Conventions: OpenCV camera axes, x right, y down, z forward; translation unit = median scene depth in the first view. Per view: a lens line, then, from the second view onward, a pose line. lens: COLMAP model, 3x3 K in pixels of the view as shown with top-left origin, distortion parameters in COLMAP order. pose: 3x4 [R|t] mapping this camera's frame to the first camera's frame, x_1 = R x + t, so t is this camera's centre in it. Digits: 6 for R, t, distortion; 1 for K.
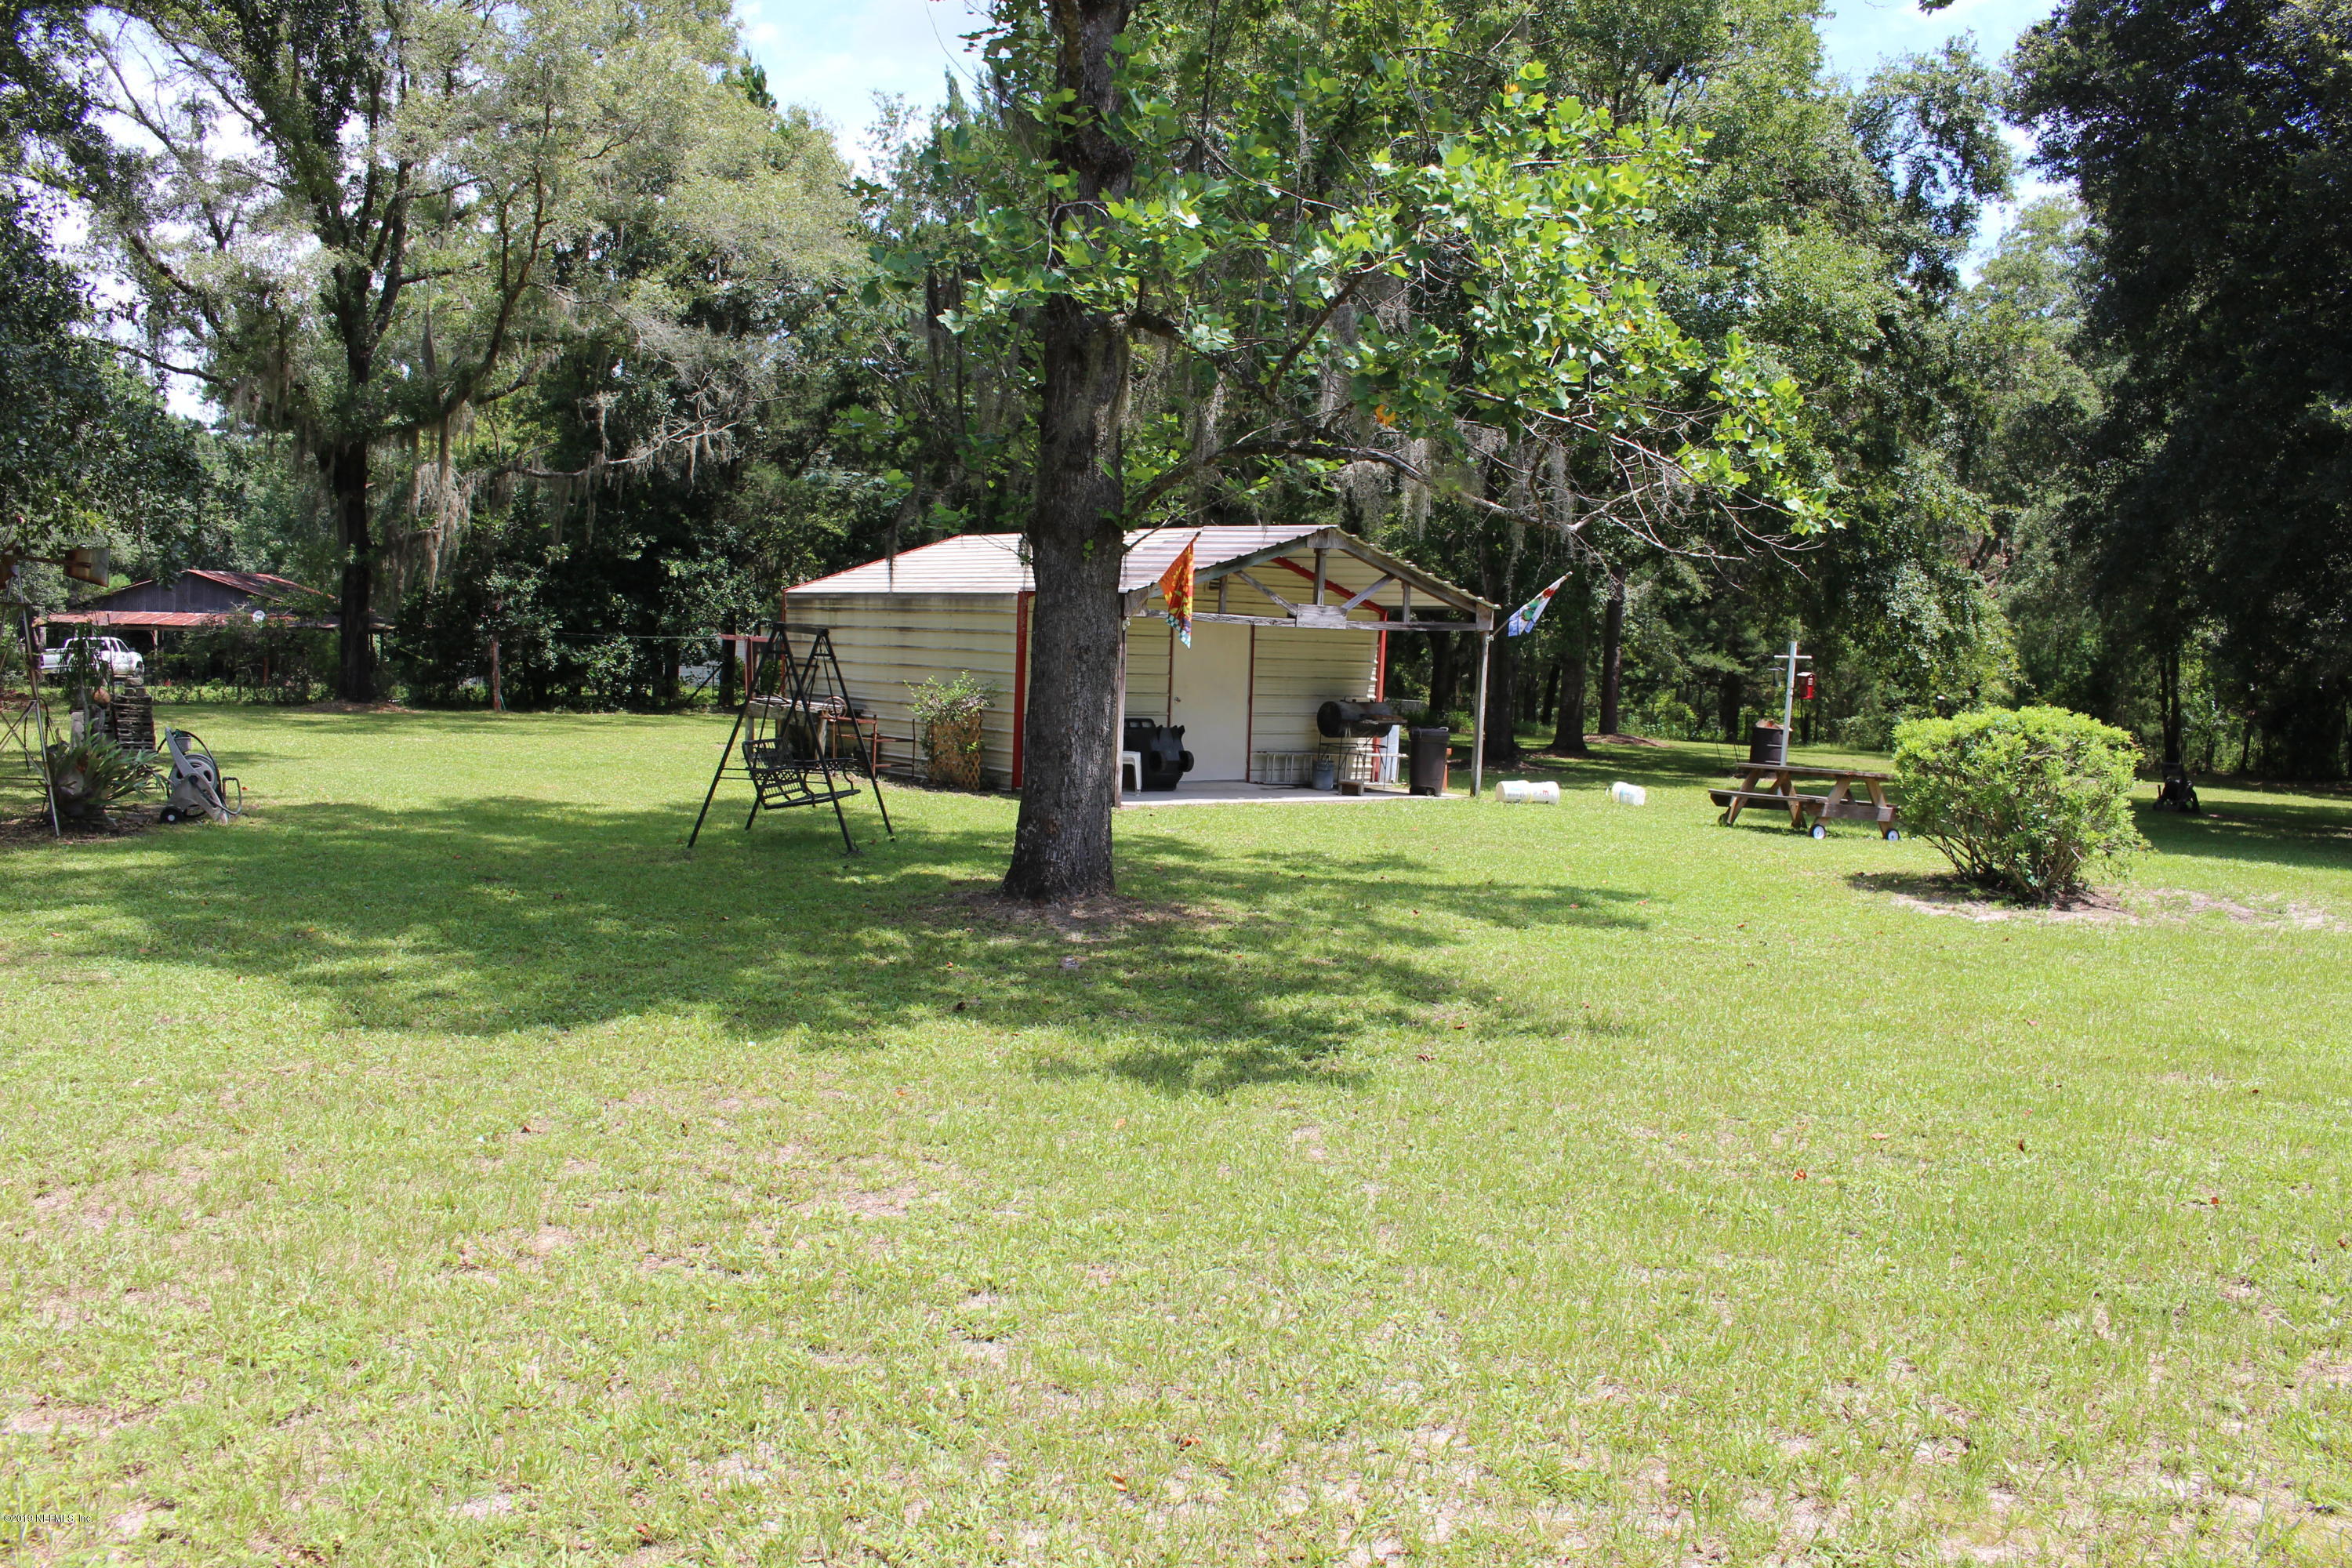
lens RADIAL K [[1961.9, 0, 1174.9], [0, 1961.9, 807.1], [0, 0, 1]] dist [-0.160568, 0.139985]
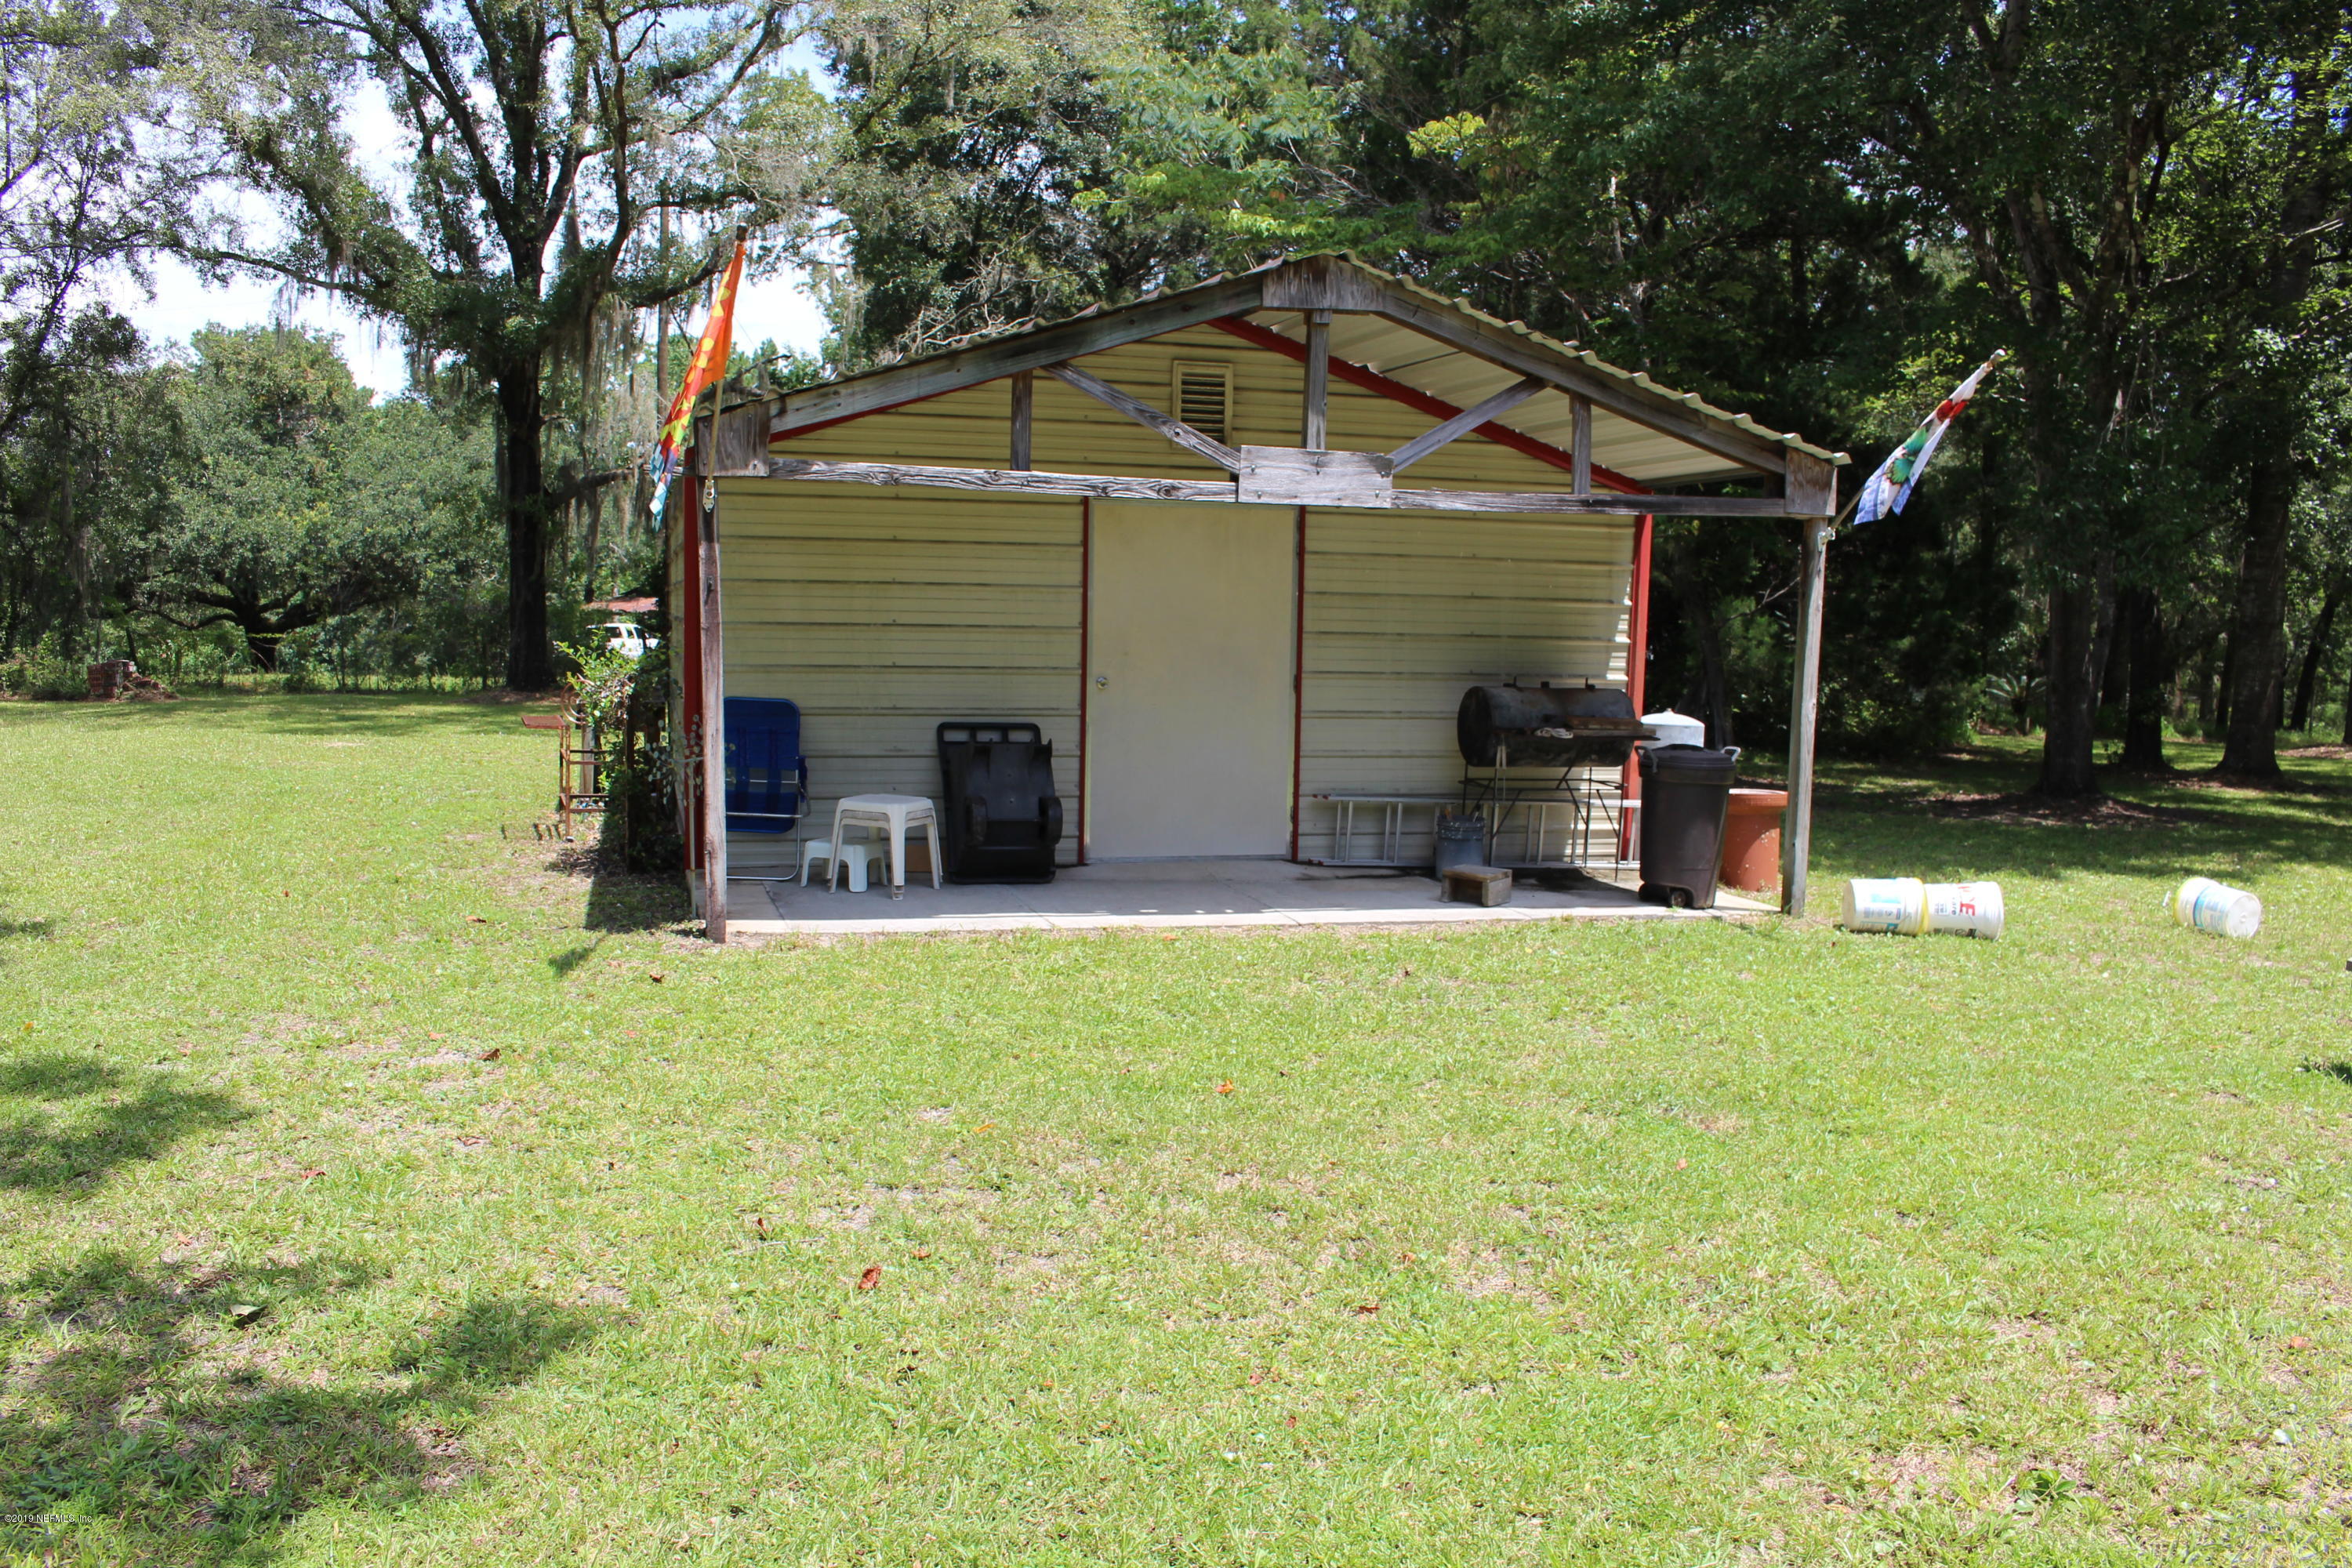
lens RADIAL K [[1961.9, 0, 1174.9], [0, 1961.9, 807.1], [0, 0, 1]] dist [-0.160568, 0.139985]
pose [[0.929151, 0.021957, -0.369047, 0.184618], [-0.020774, 0.999758, 0.007179, -0.028651], [0.369115, 0.000996, 0.929383, 0.567533]]
